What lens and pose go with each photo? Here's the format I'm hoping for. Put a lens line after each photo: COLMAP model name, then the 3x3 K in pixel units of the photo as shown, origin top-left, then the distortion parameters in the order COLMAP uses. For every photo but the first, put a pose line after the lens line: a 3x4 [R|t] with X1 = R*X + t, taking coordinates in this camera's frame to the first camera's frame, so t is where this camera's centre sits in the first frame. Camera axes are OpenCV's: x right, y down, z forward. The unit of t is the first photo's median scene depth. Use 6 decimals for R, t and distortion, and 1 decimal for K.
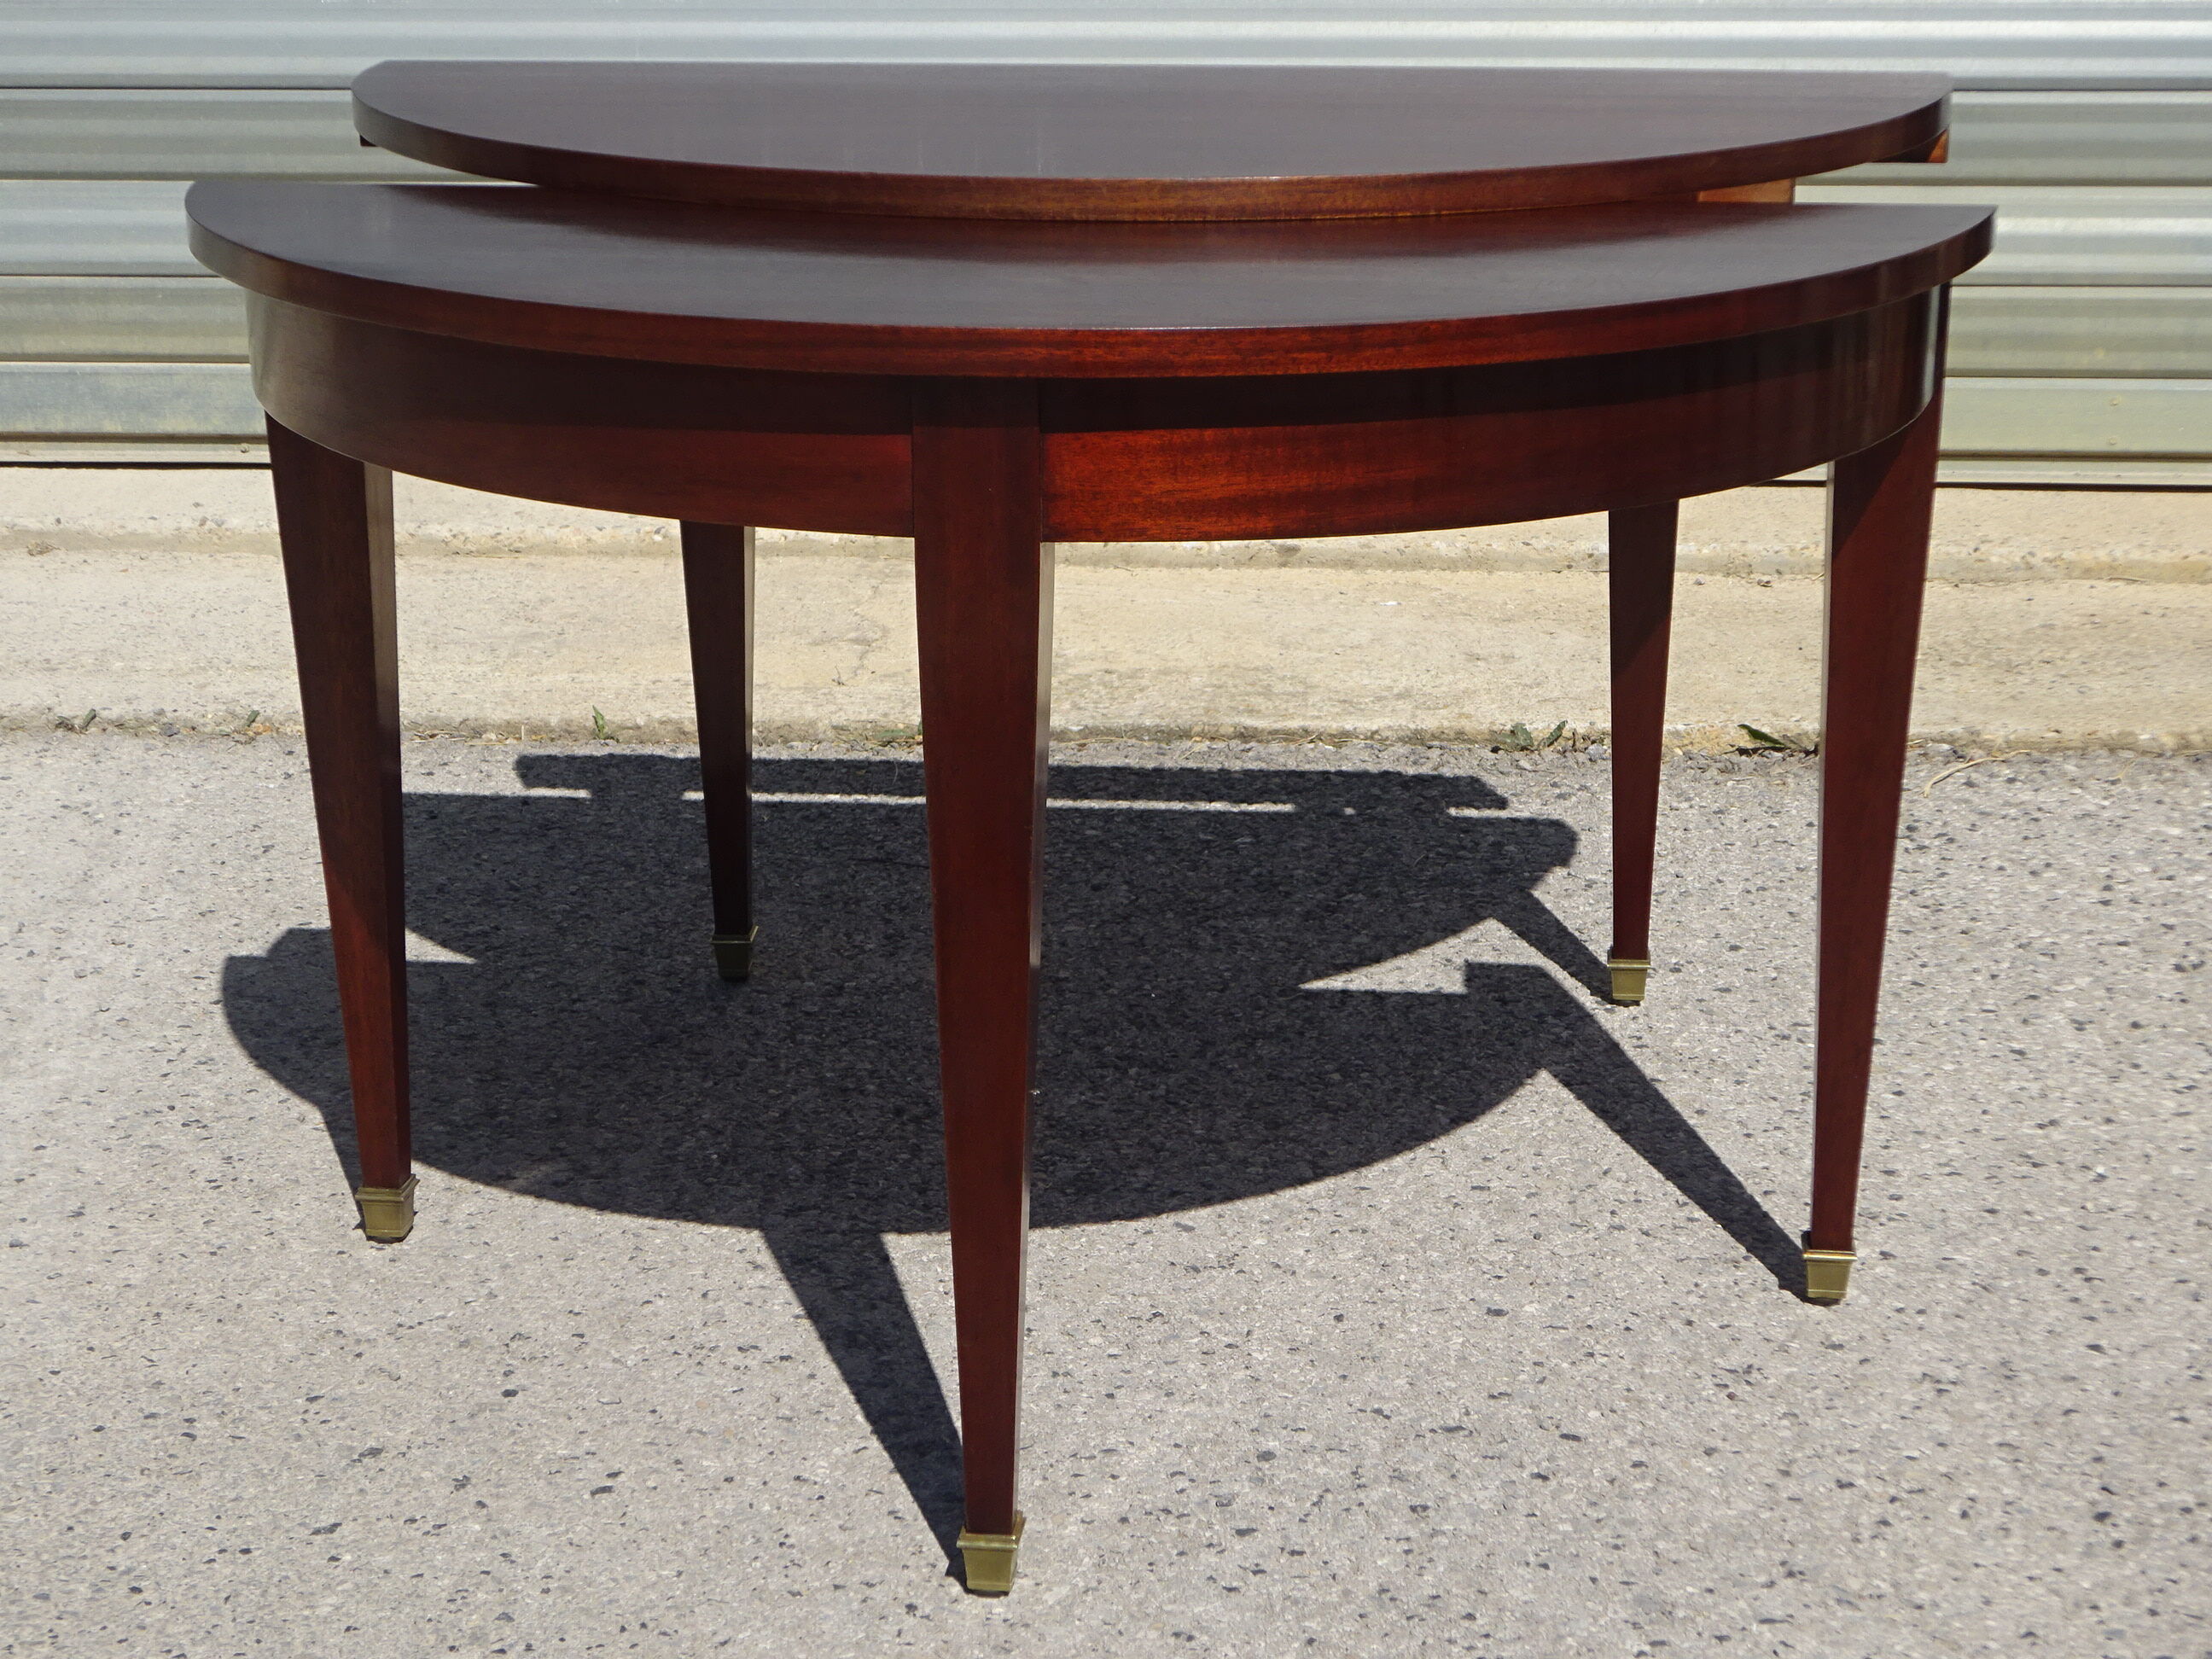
lens RADIAL K [[3999.5, 0, 1049.6], [0, 3999.5, 829.8], [0, 0, 1]] dist [0.036915, 0.000000]
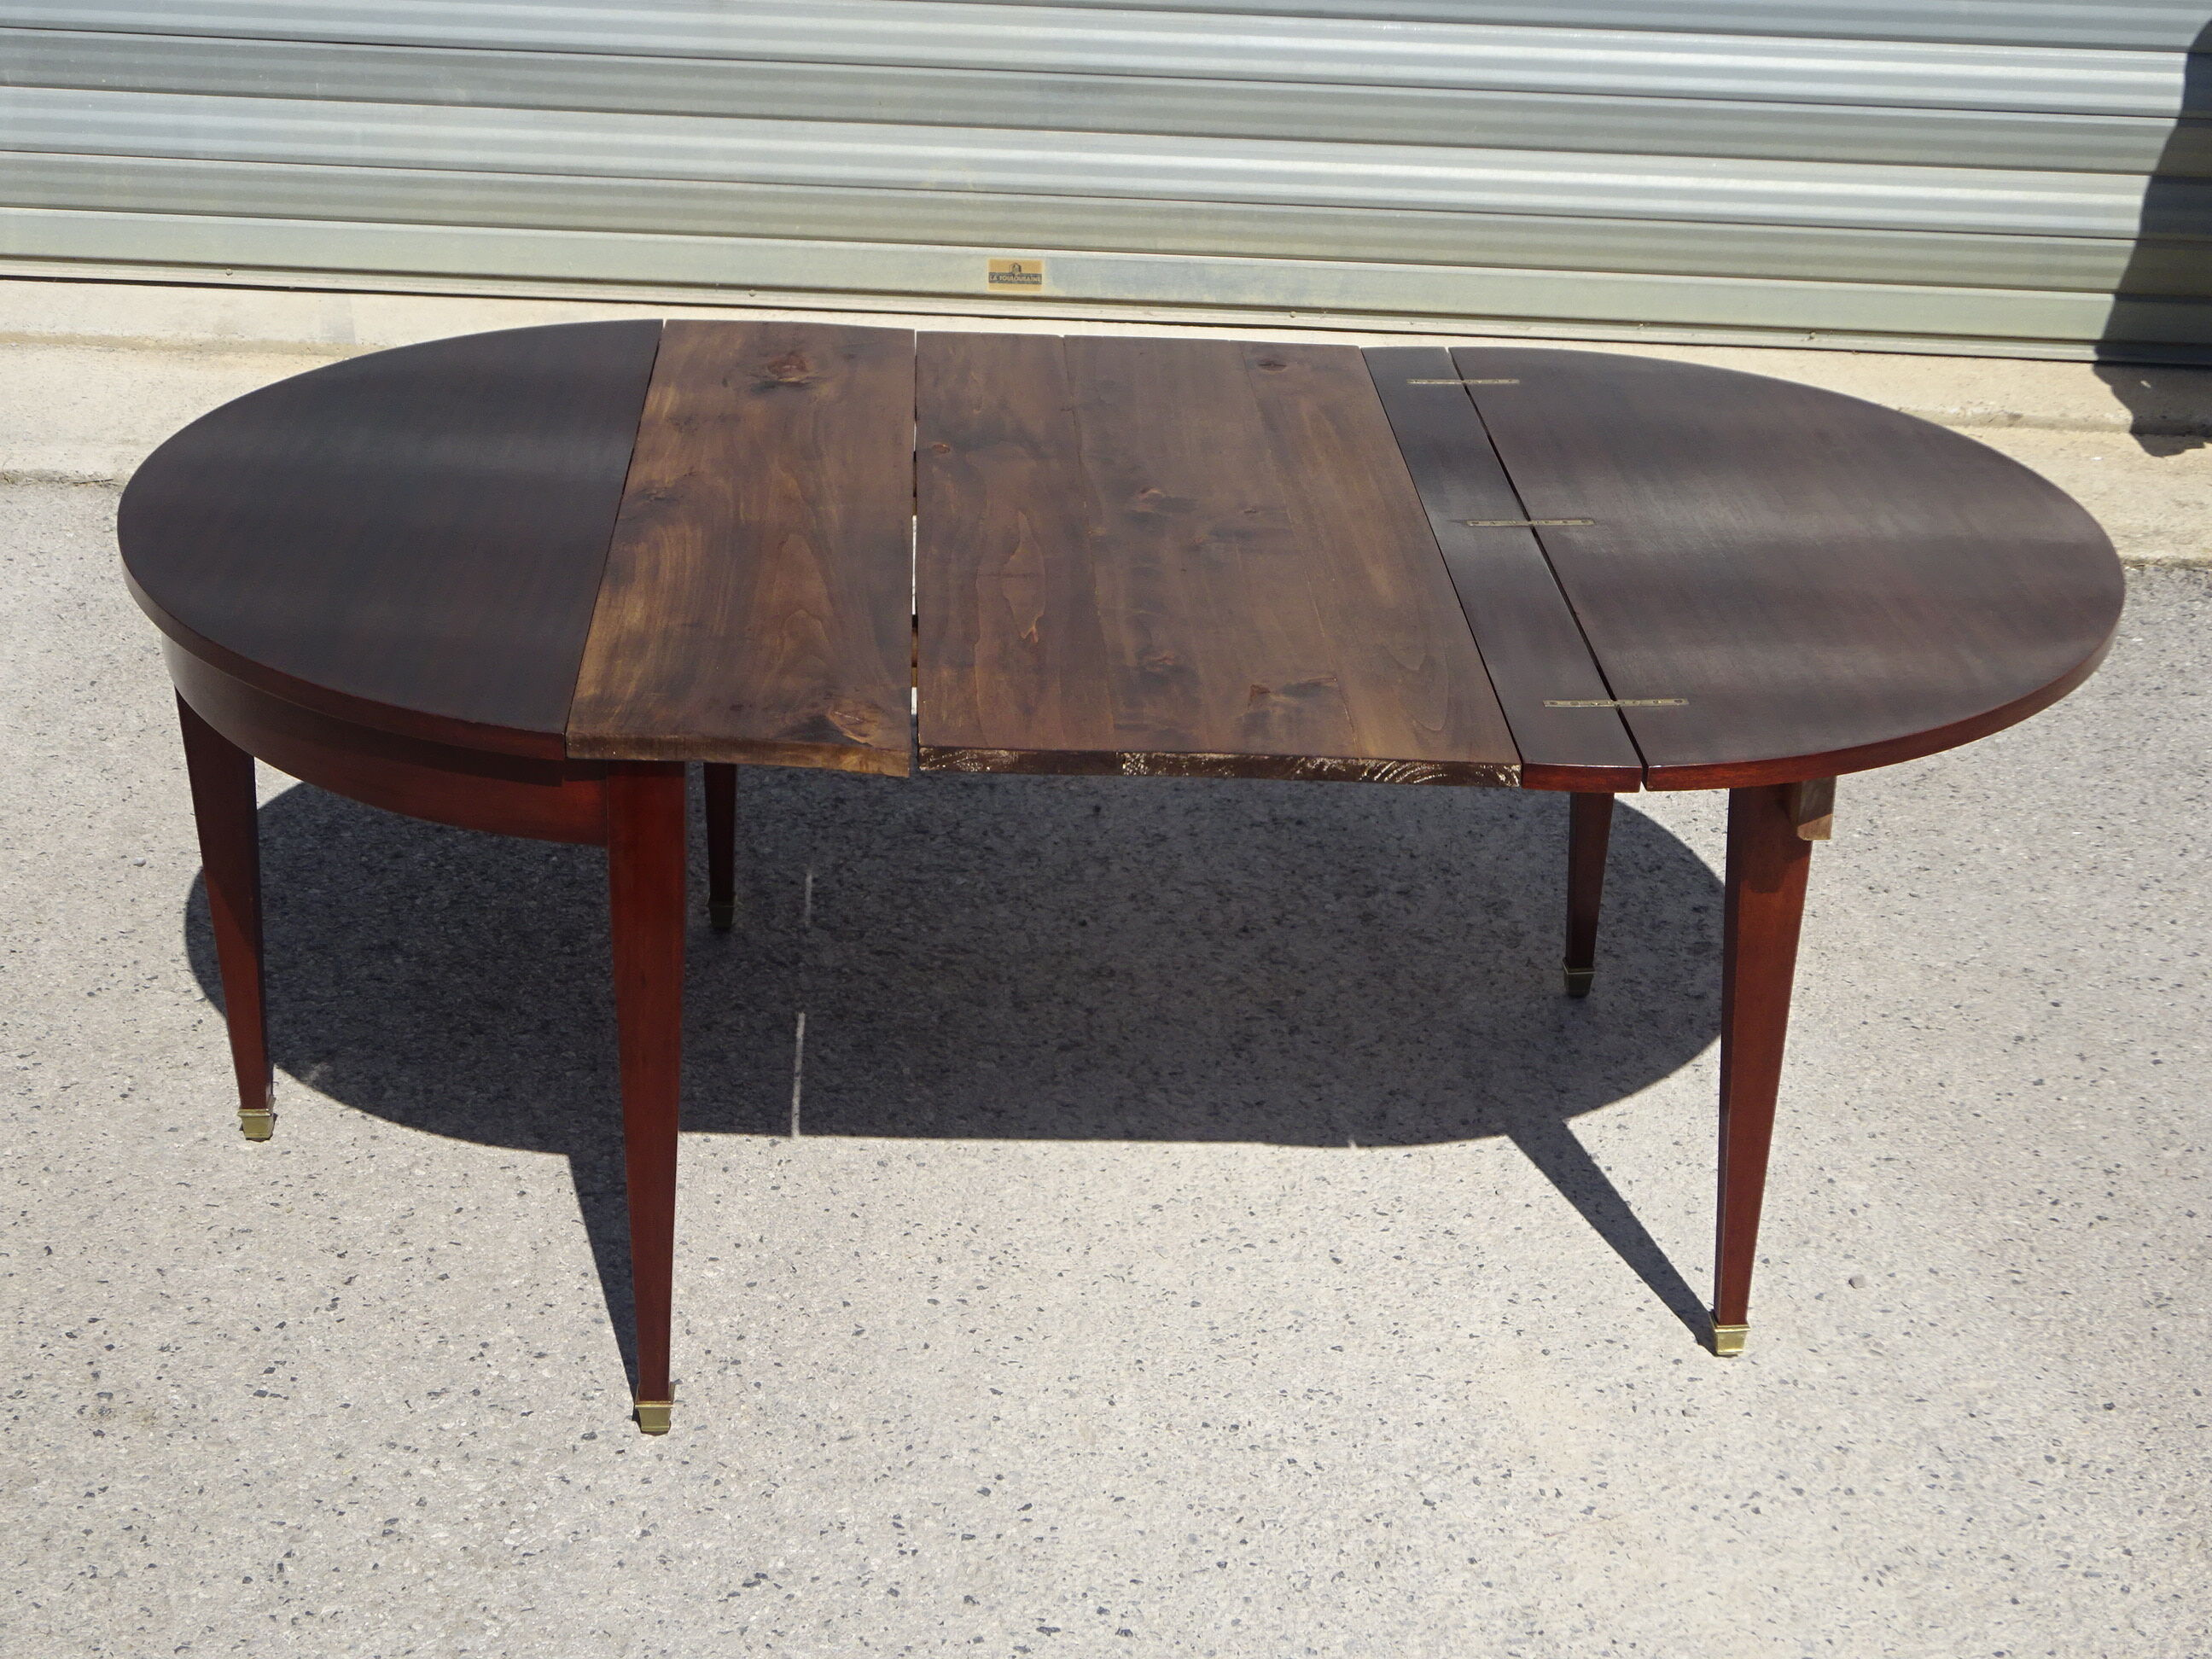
lens RADIAL K [[3192.0, 0, 1096.8], [0, 3192.0, 841.7], [0, 0, 1]] dist [0.024909, 0.000000]
pose [[0.996798, 0.012300, 0.079009, -0.568992], [-0.024306, 0.987951, 0.152846, -0.124624], [-0.076177, -0.154277, 0.985087, -0.354037]]
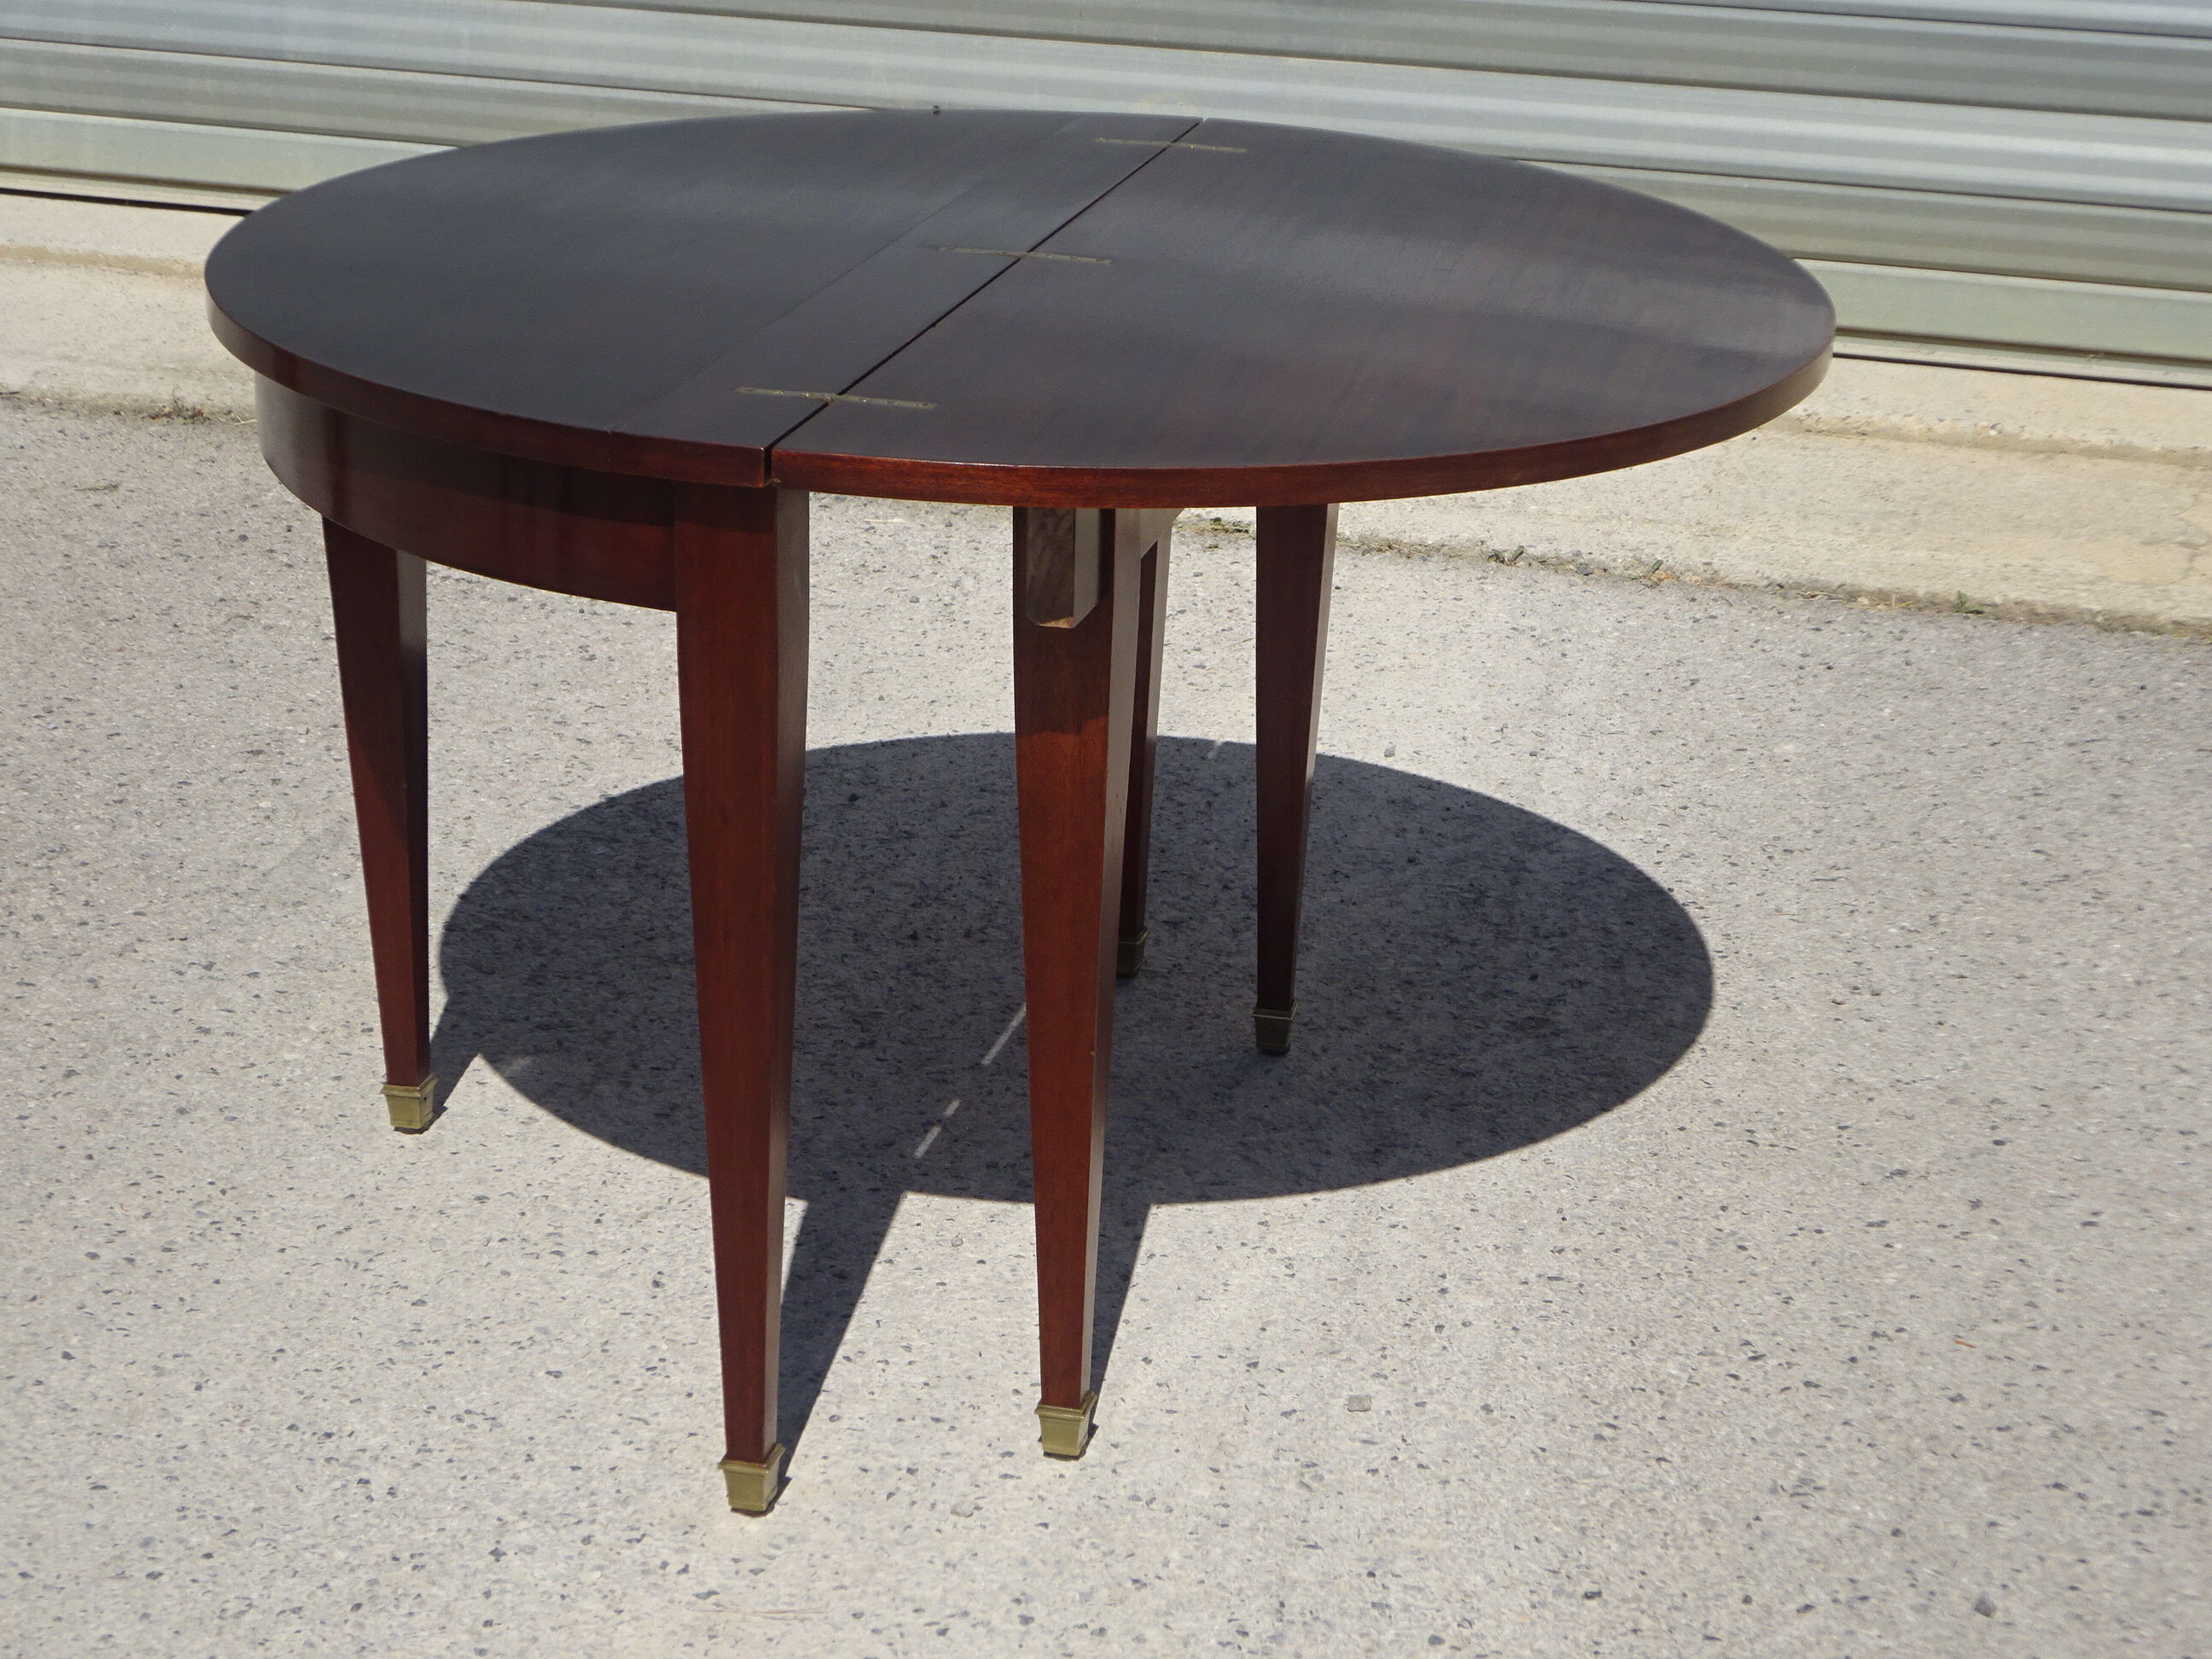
lens RADIAL K [[4108.4, 0, 1100.1], [0, 4108.4, 918.1], [0, 0, 1]] dist [0.017077, 0.000000]
pose [[0.970383, 0.111382, -0.214361, -0.112543], [-0.097654, 0.992493, 0.073634, 0.001938], [0.220954, -0.050520, 0.973975, -0.260839]]
